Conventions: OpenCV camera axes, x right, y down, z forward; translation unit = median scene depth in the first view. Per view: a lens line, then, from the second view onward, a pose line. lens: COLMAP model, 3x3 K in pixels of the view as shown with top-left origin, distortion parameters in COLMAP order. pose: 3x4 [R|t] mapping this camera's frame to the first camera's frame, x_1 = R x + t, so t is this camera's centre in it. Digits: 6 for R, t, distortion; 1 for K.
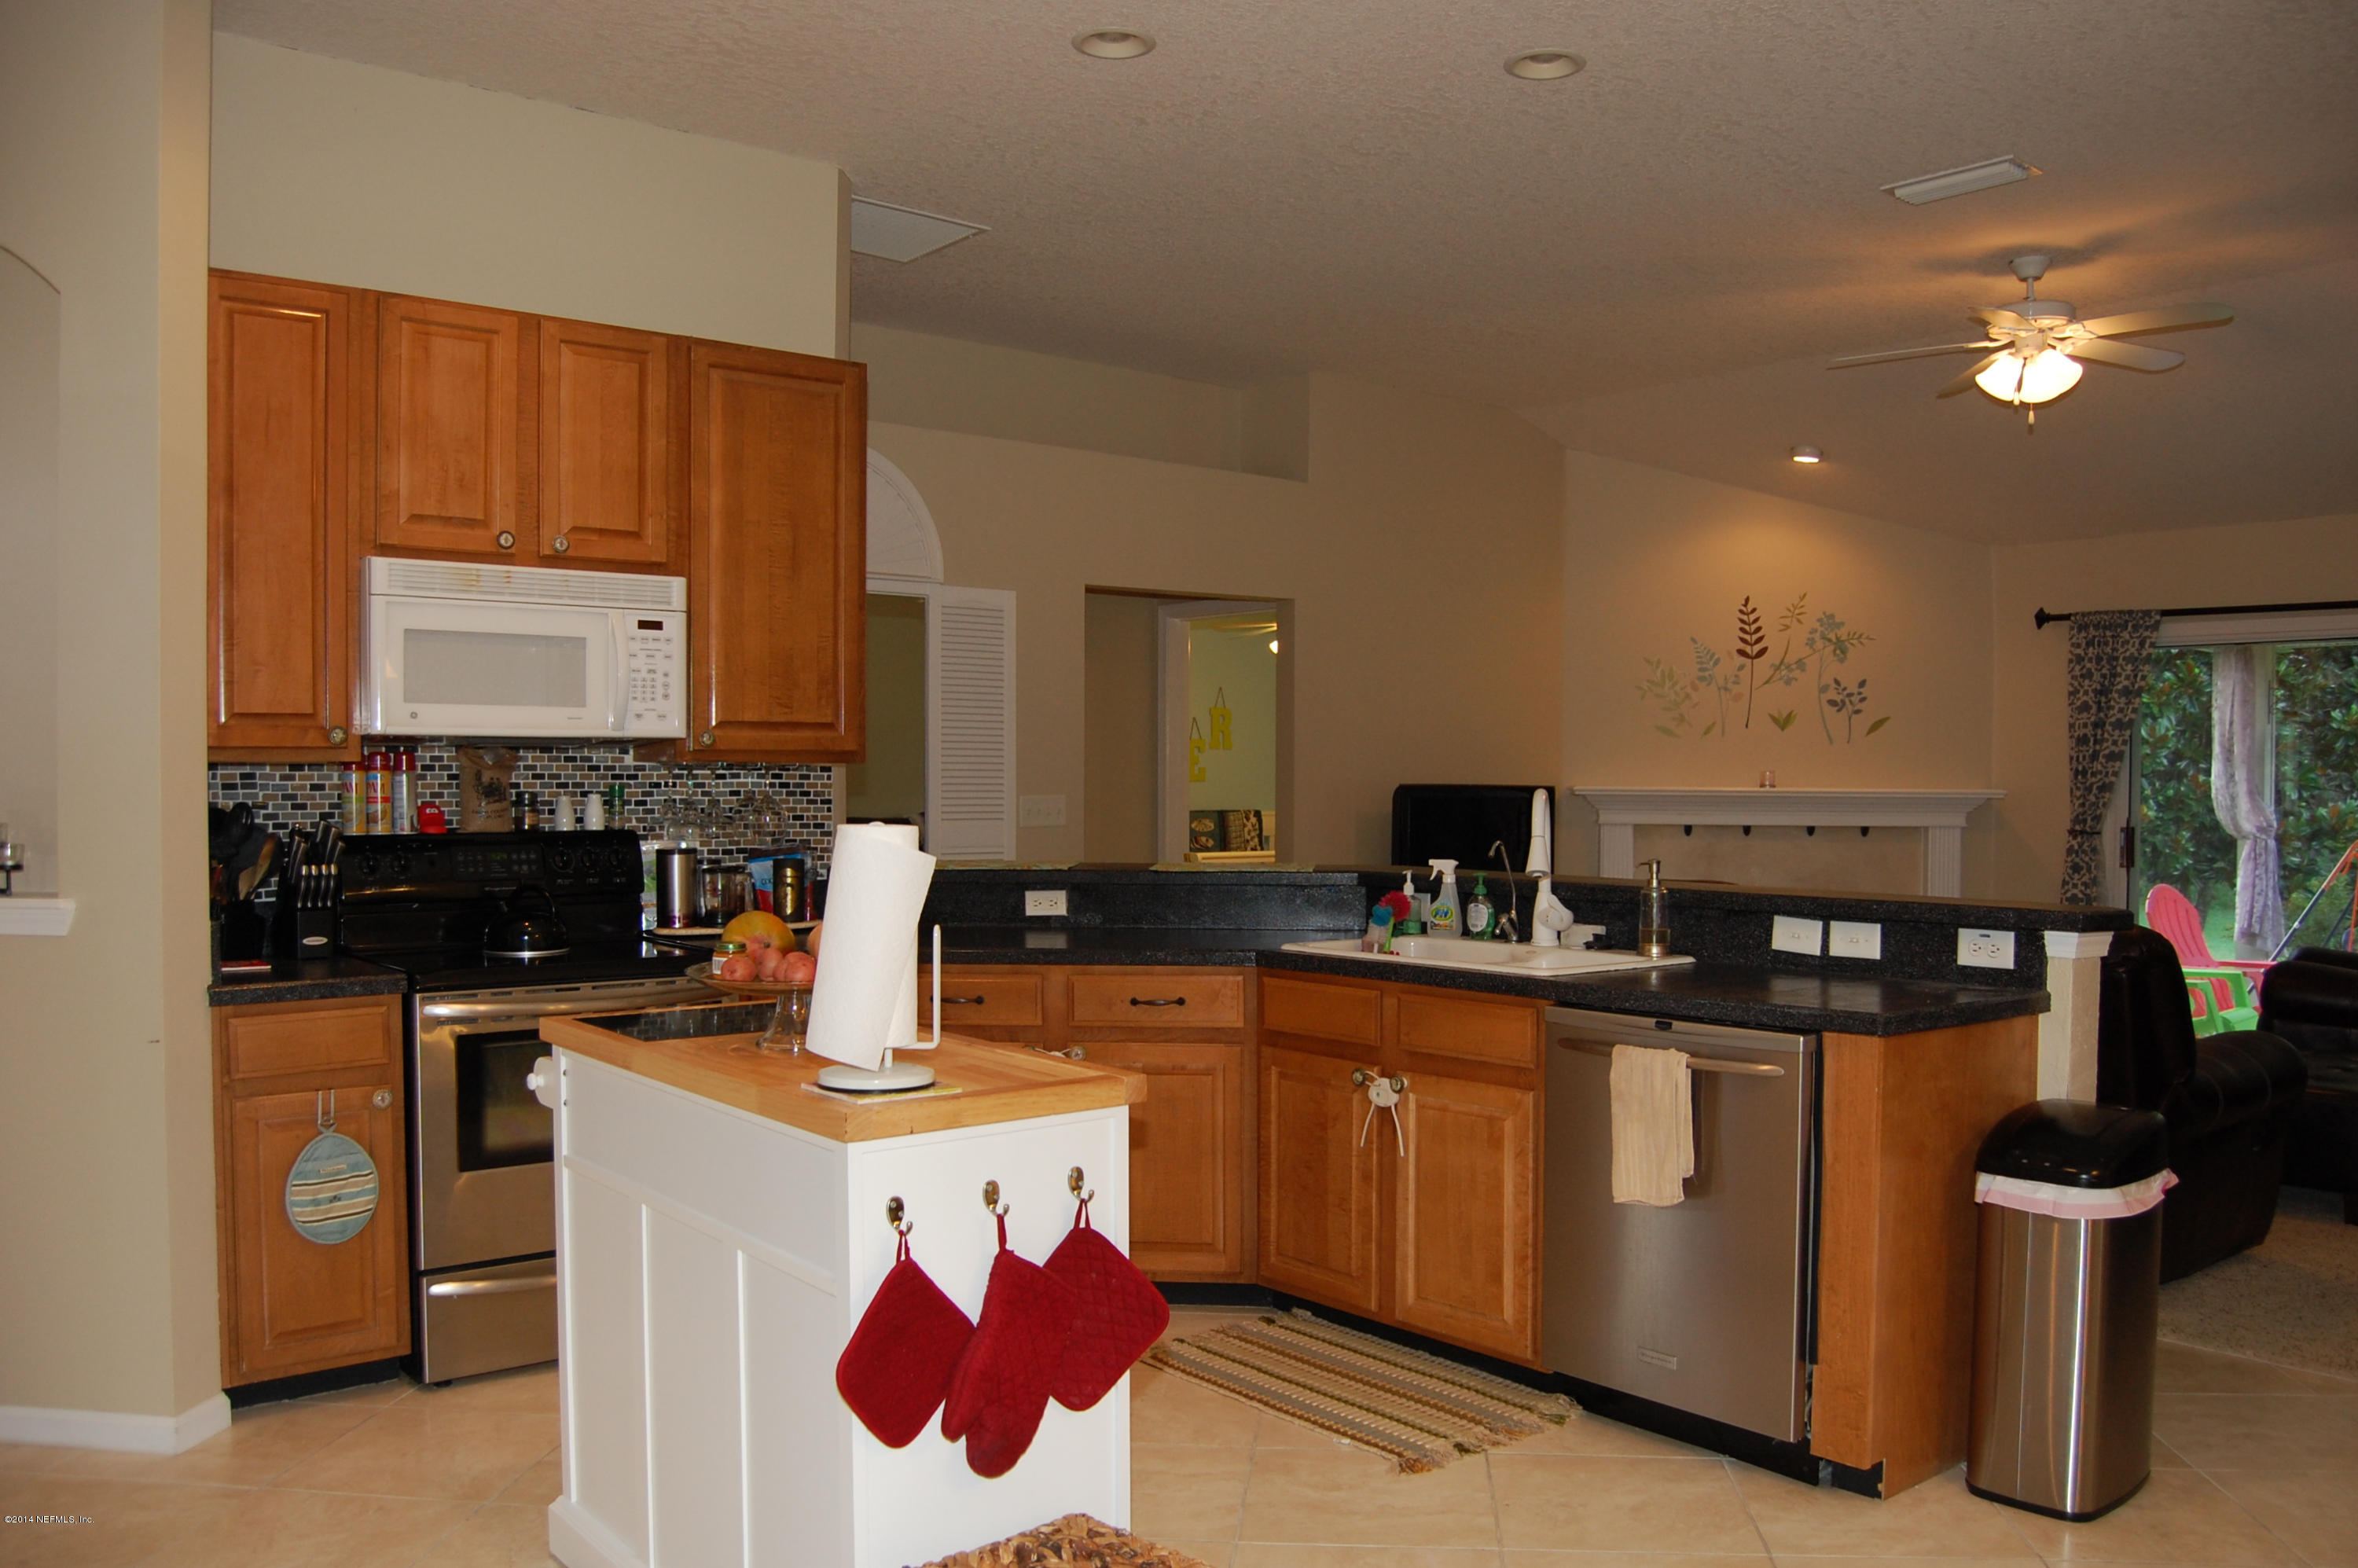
lens RADIAL K [[1849.1, 0, 1204.2], [0, 1849.1, 831.7], [0, 0, 1]] dist [-0.093611, 0.040026]
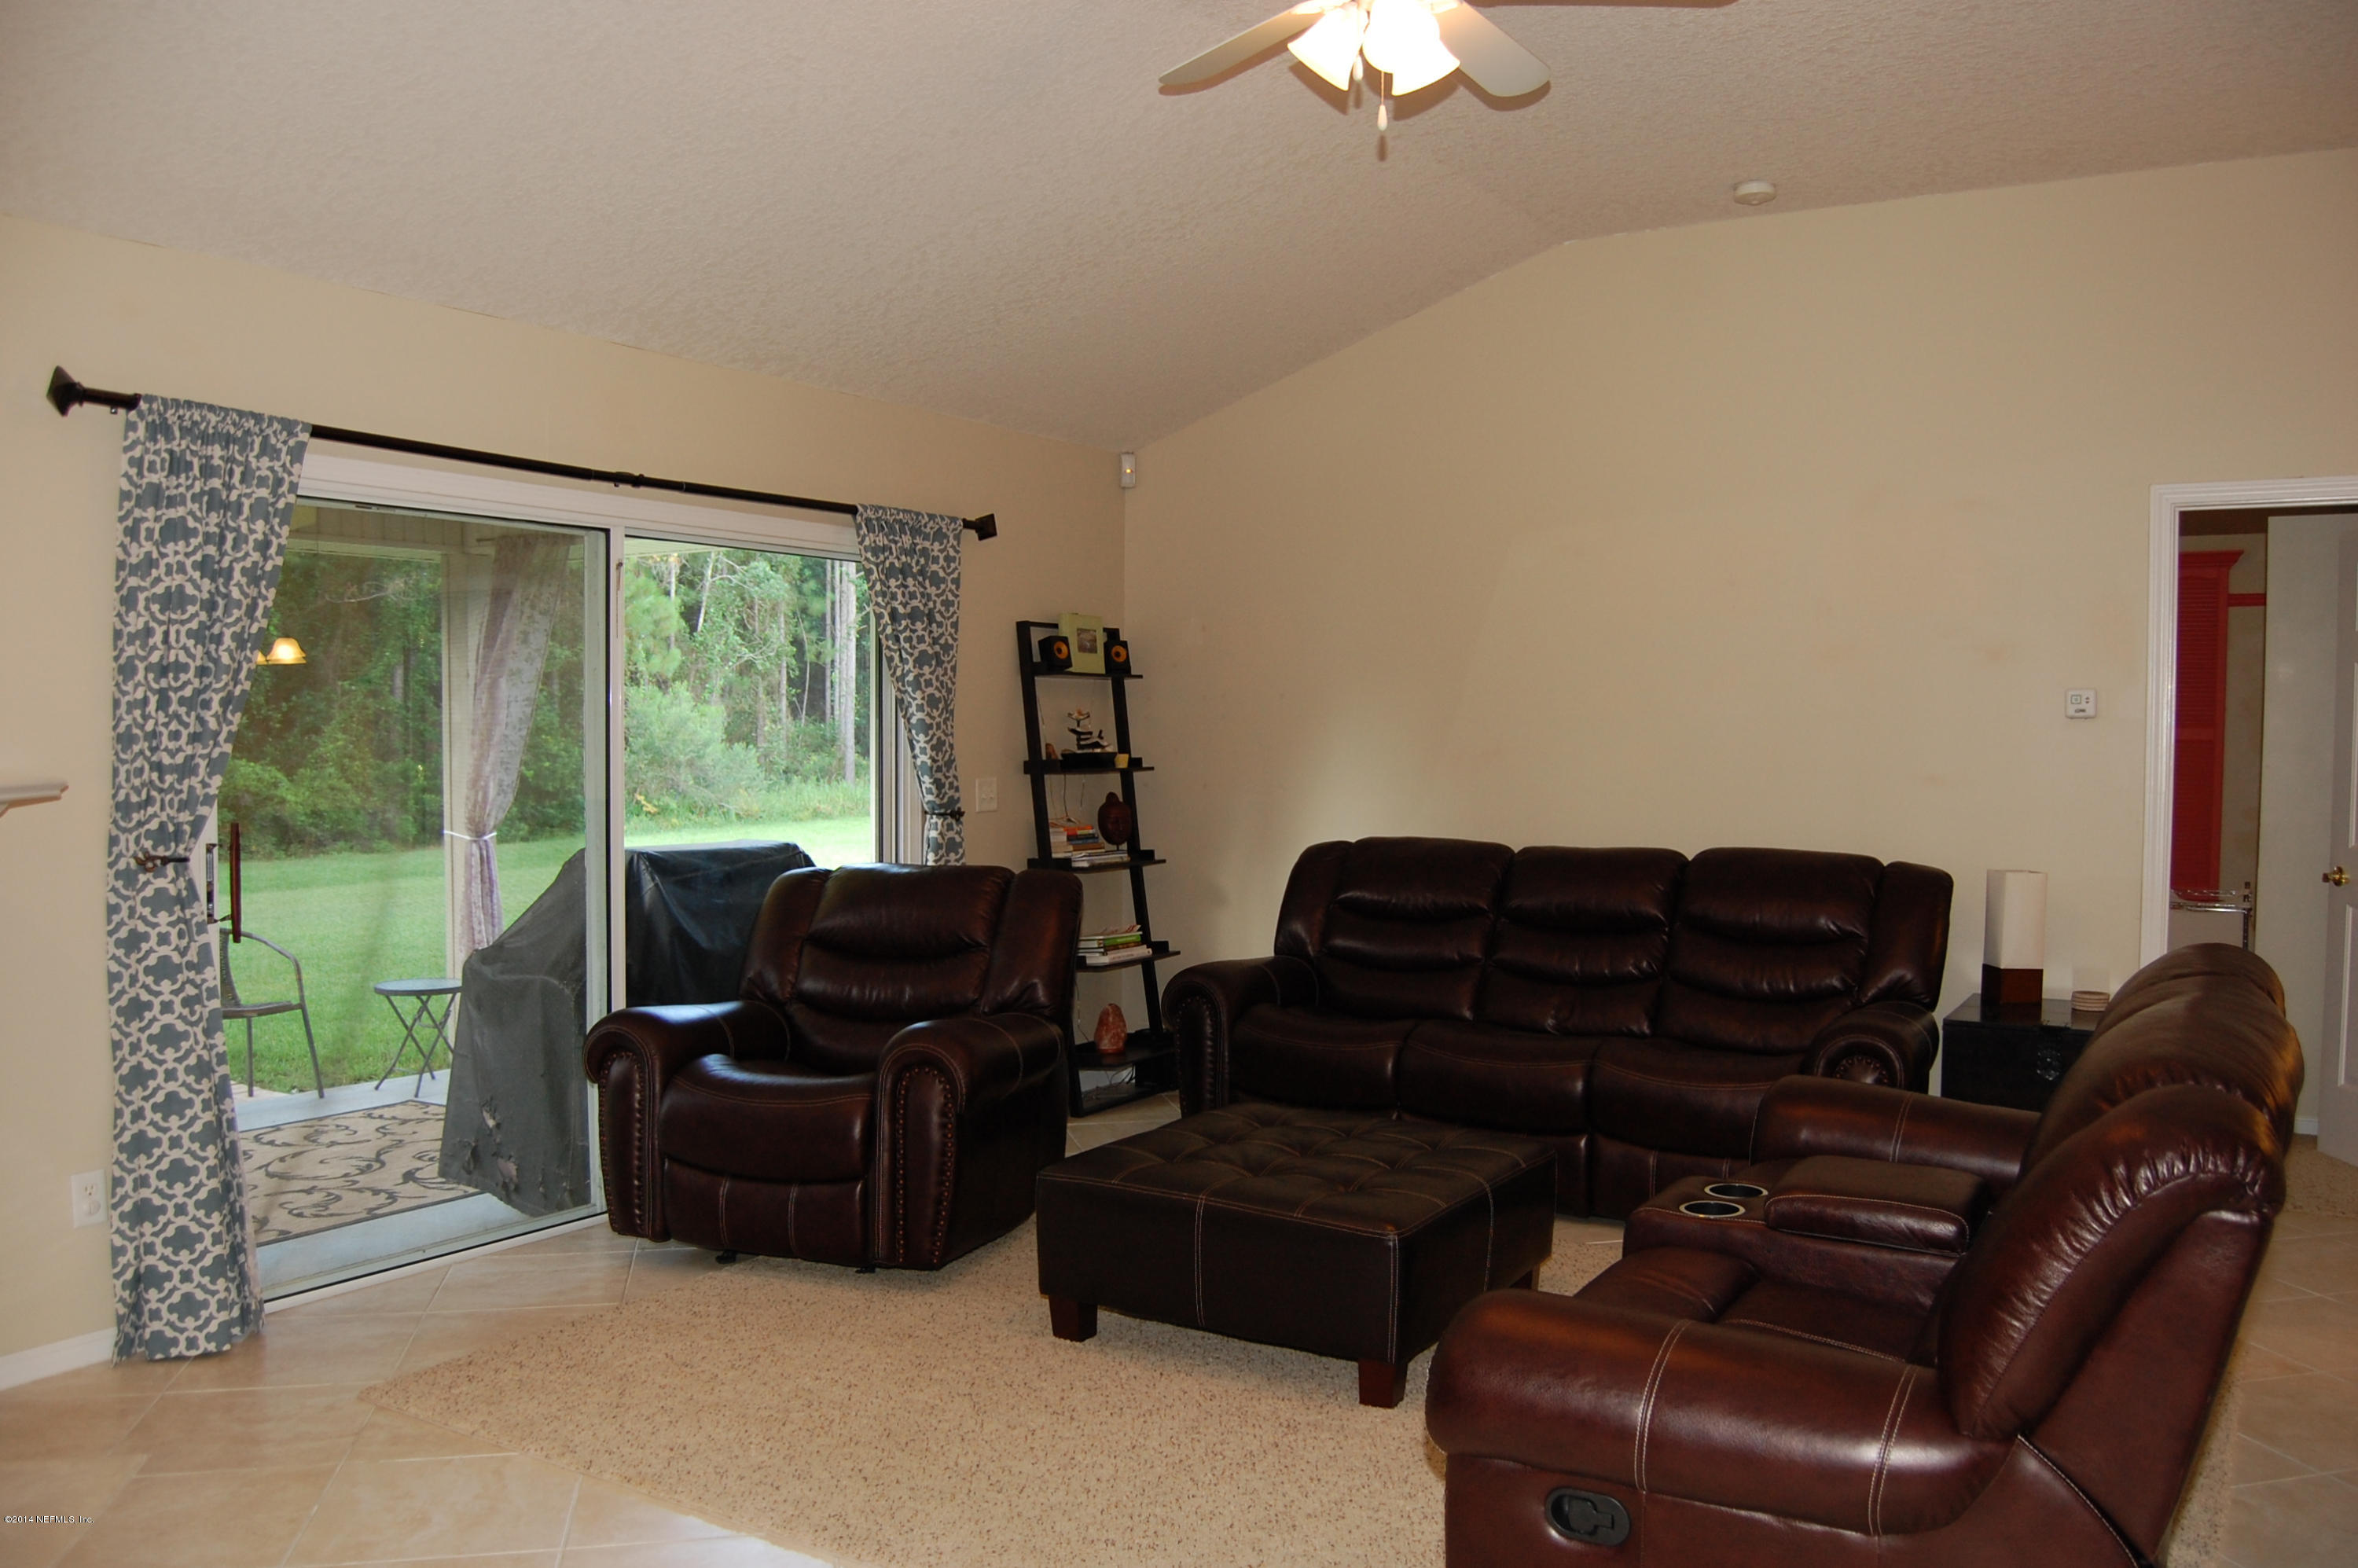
lens RADIAL K [[1849.1, 0, 1197.3], [0, 1849.1, 817.8], [0, 0, 1]] dist [-0.093611, 0.040026]
pose [[-0.316988, -0.050351, 0.947092, -0.051114], [0.021140, 0.997967, 0.060131, -0.033595], [-0.948194, 0.039082, -0.315279, 0.888969]]
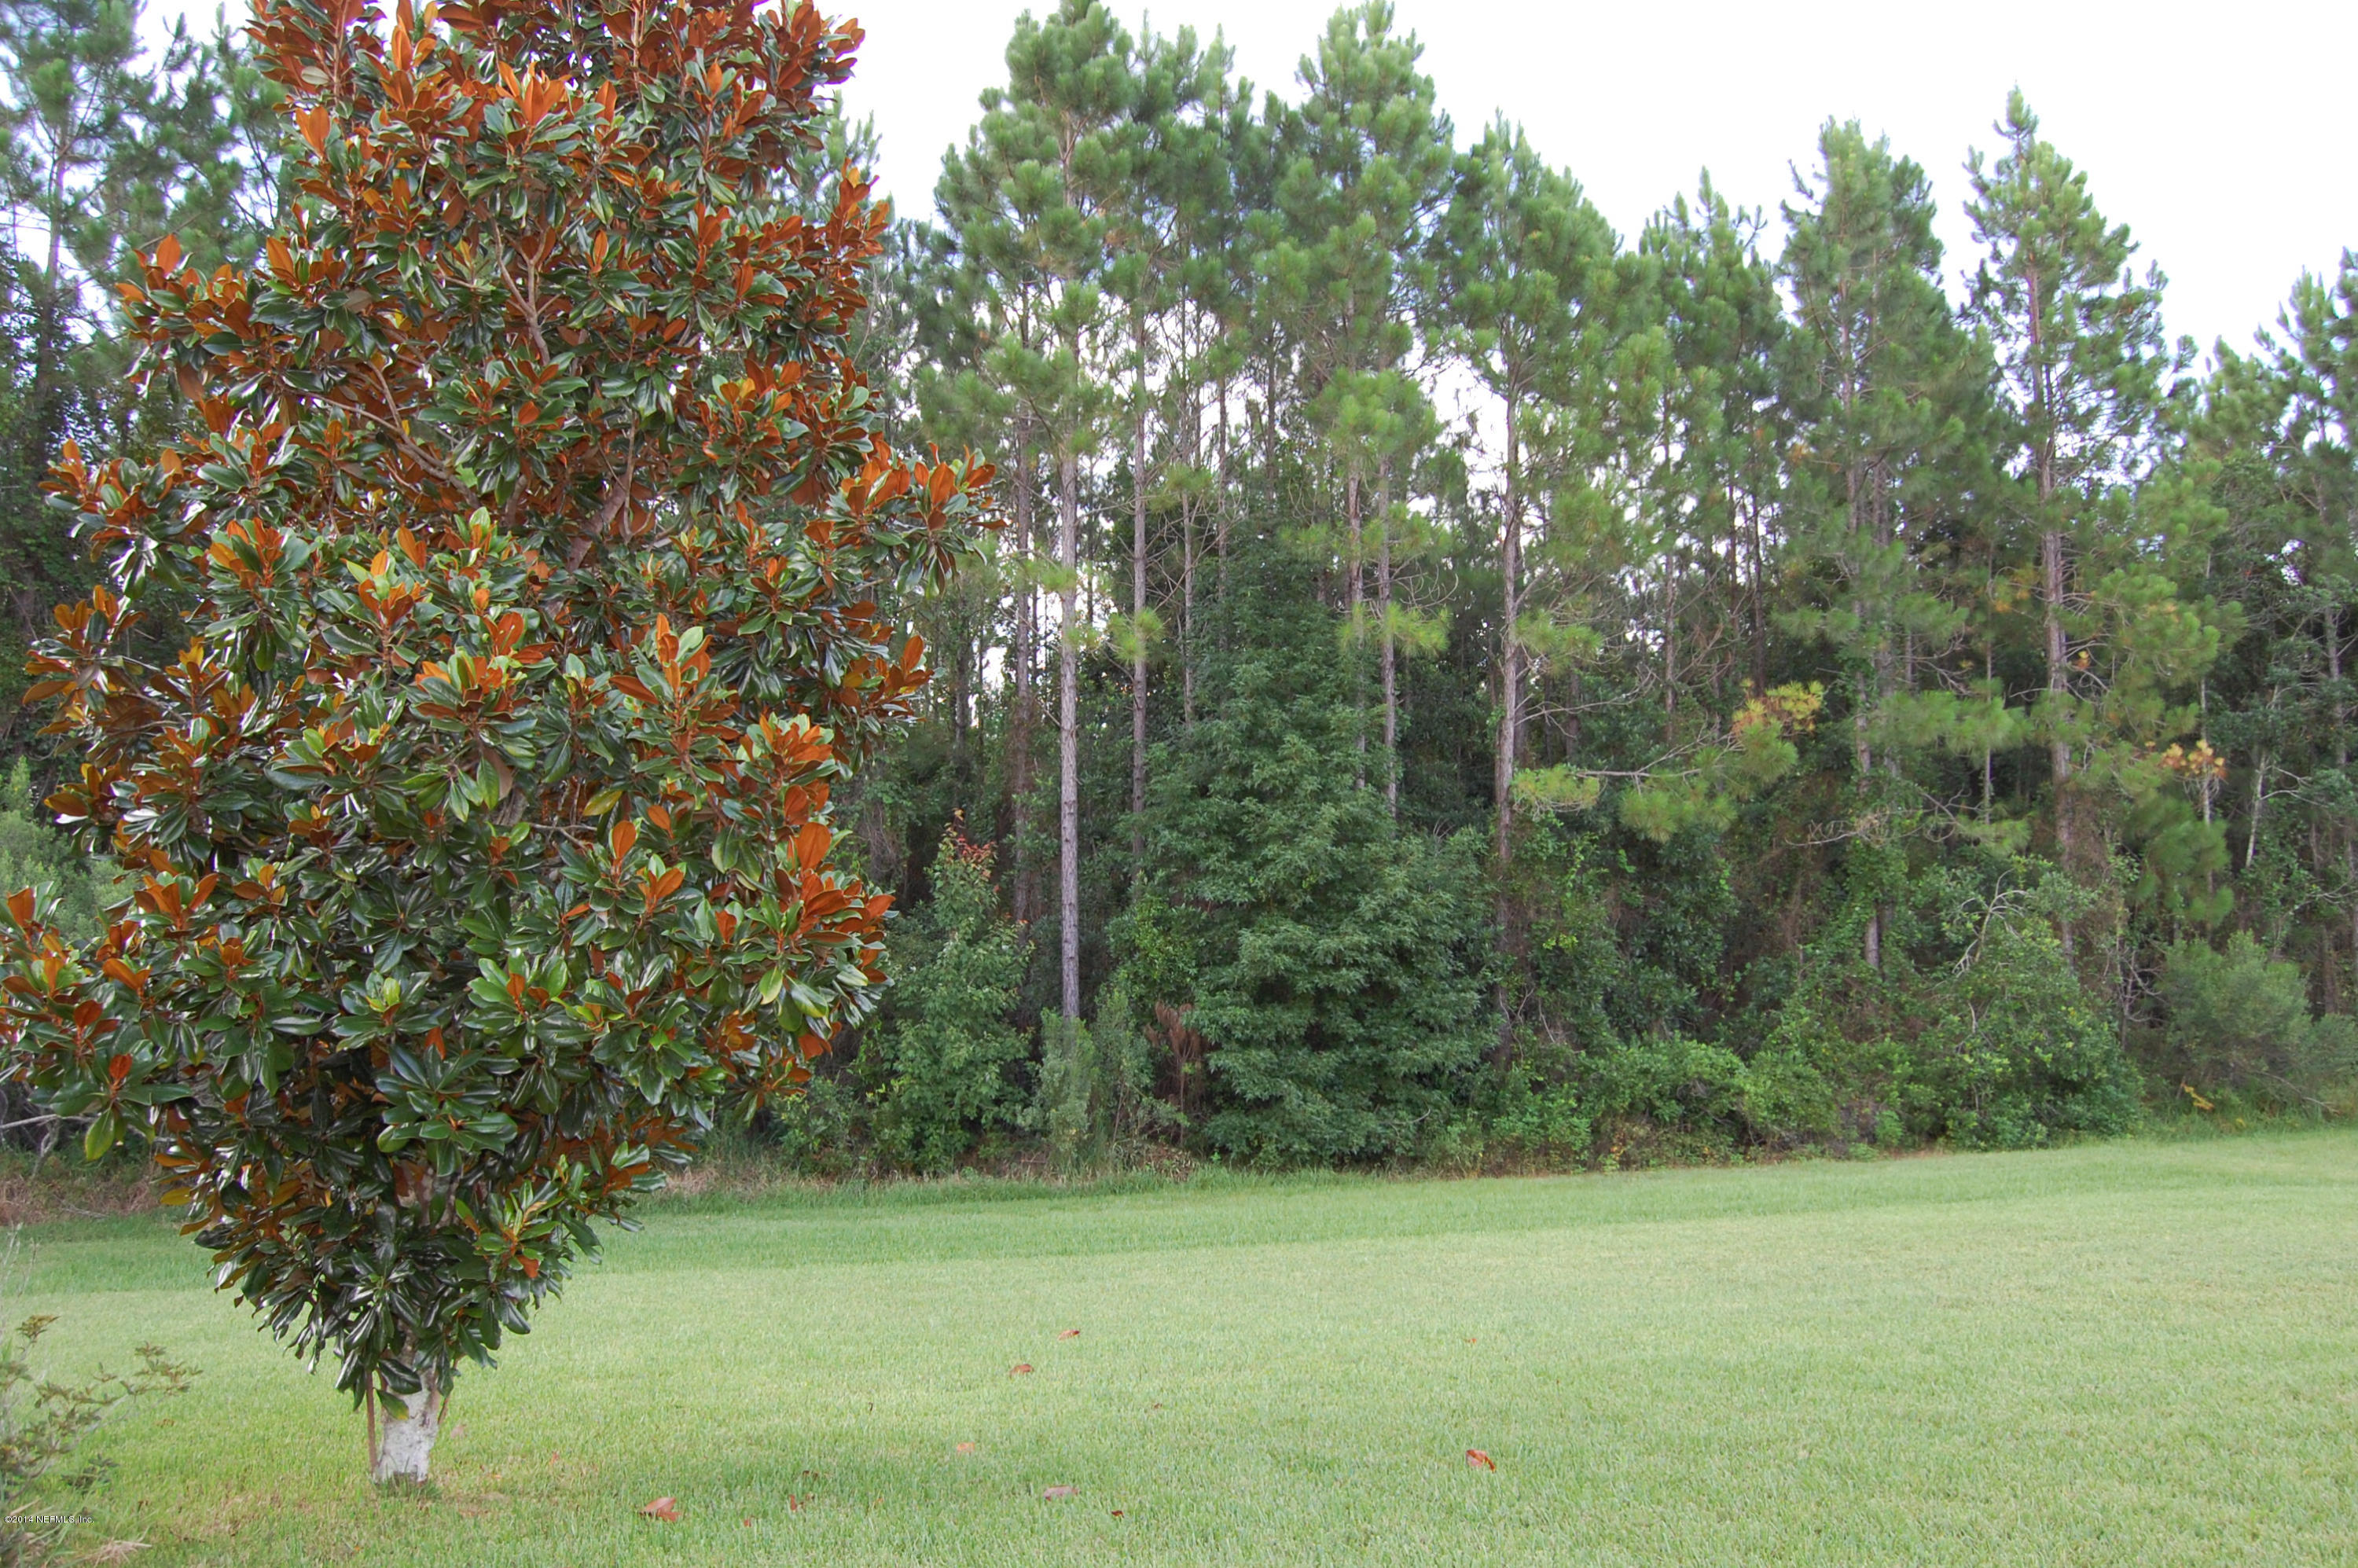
lens RADIAL K [[1849.1, 0, 1199.9], [0, 1849.1, 824.6], [0, 0, 1]] dist [-0.093611, 0.040026]
pose [[0.406331, 0.085561, 0.909711, 0.916735], [0.034203, 0.993484, -0.108717, -0.025377], [-0.913086, 0.075290, 0.400757, 1.067276]]
